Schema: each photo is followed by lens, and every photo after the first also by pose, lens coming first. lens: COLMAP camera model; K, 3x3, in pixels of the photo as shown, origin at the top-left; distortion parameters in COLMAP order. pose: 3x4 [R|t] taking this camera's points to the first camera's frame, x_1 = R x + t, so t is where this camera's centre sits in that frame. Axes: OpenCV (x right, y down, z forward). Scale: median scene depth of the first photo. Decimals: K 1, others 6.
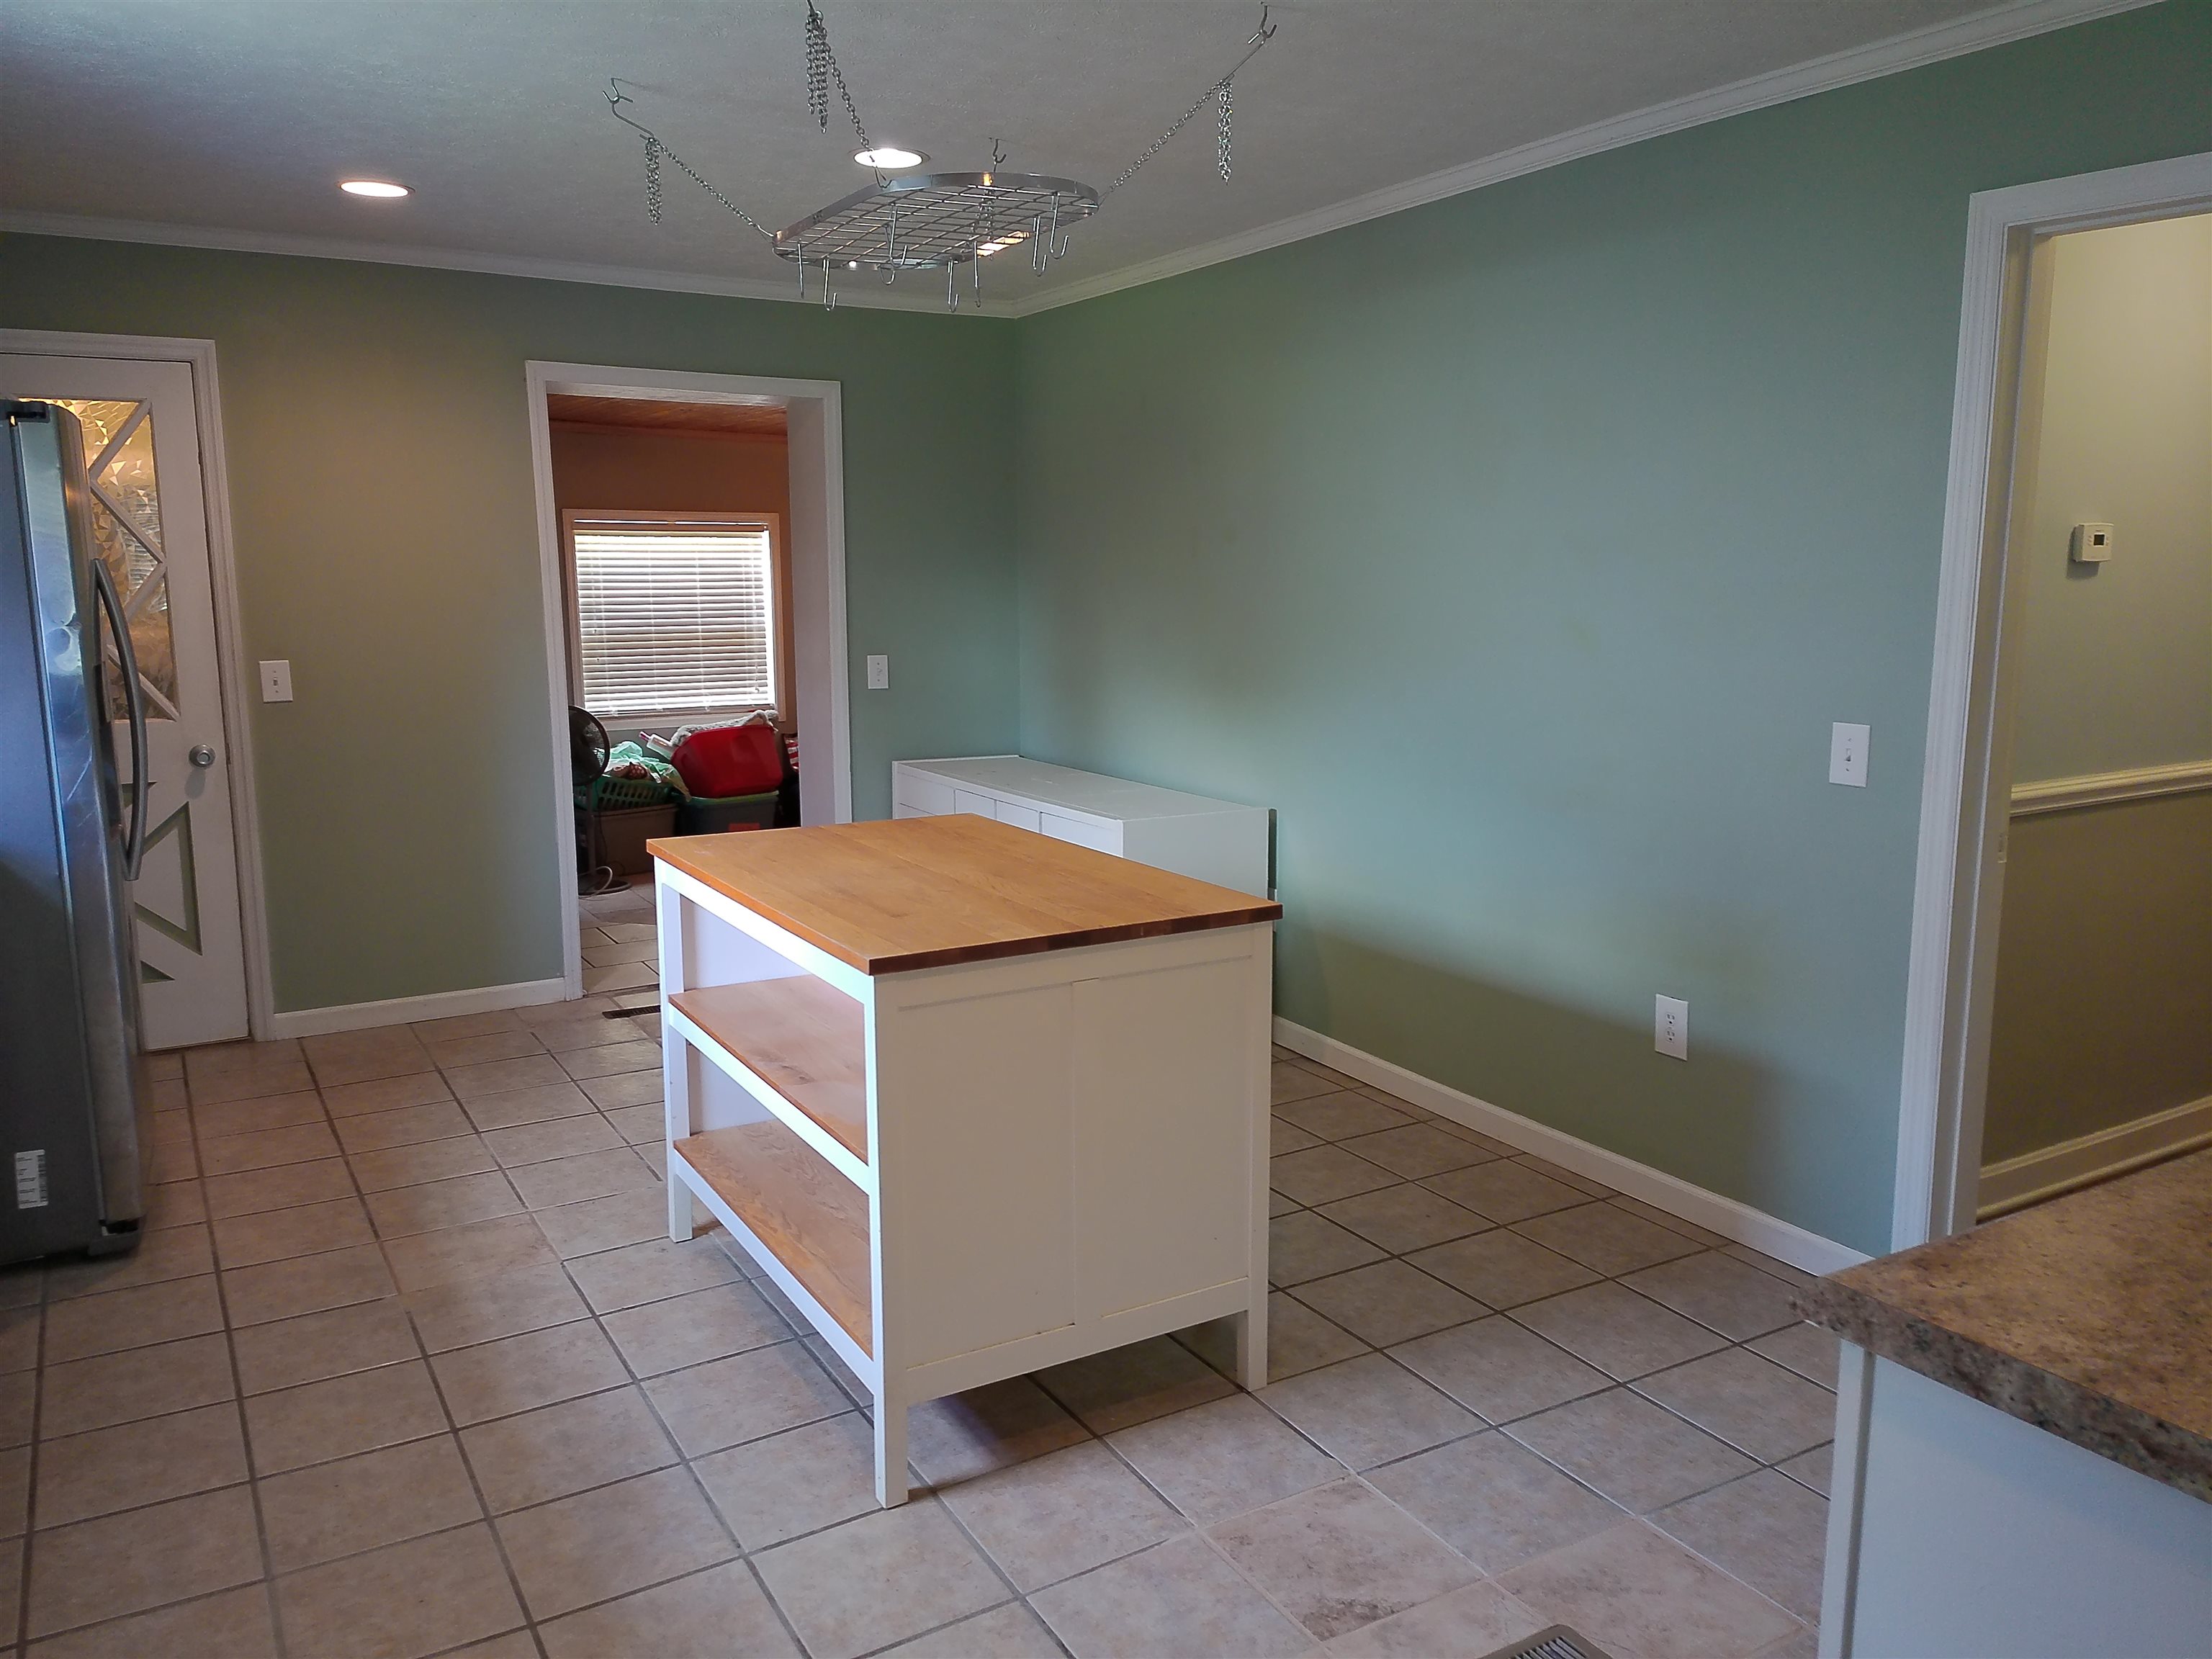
lens RADIAL K [[1639.8, 0, 1084.8], [0, 1639.8, 816.3], [0, 0, 1]] dist [0.120716, -0.118899]
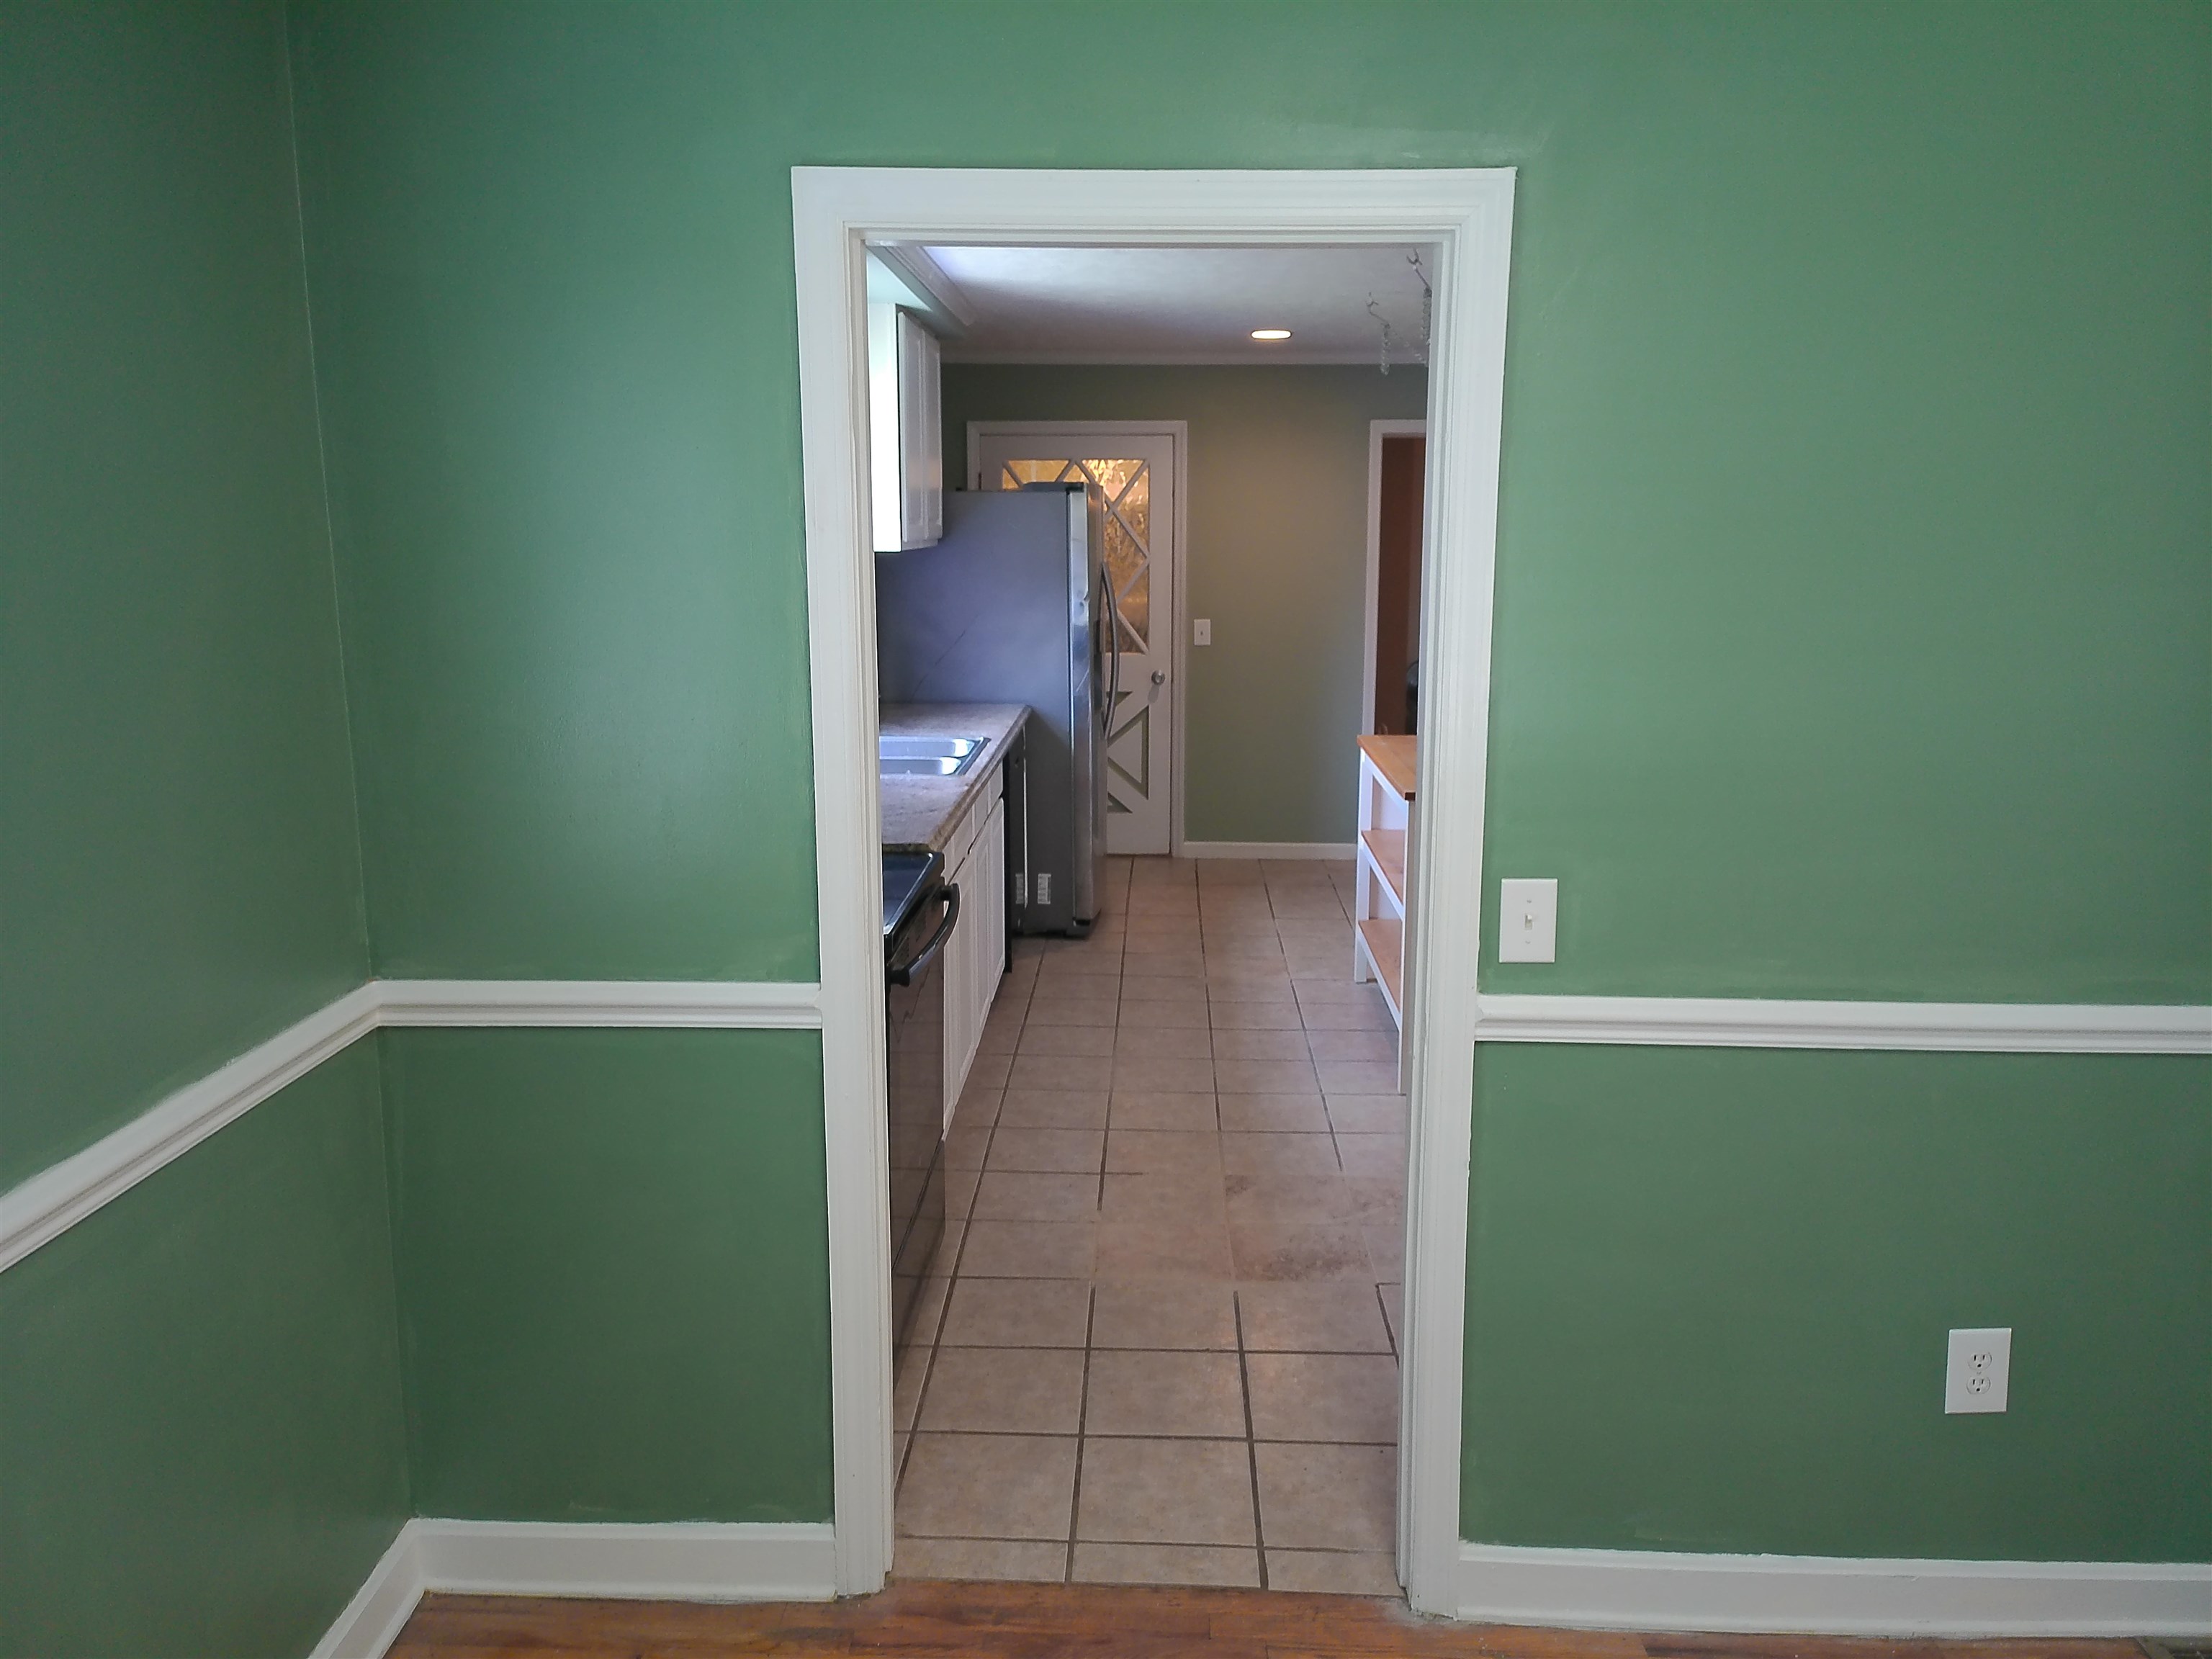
lens RADIAL K [[1639.8, 0, 1156.2], [0, 1639.8, 802.4], [0, 0, 1]] dist [0.120716, -0.118899]
pose [[0.861984, 0.090471, -0.498797, 0.369051], [-0.082440, 0.995865, 0.038162, 0.032239], [0.500187, 0.008226, 0.865878, -0.500270]]
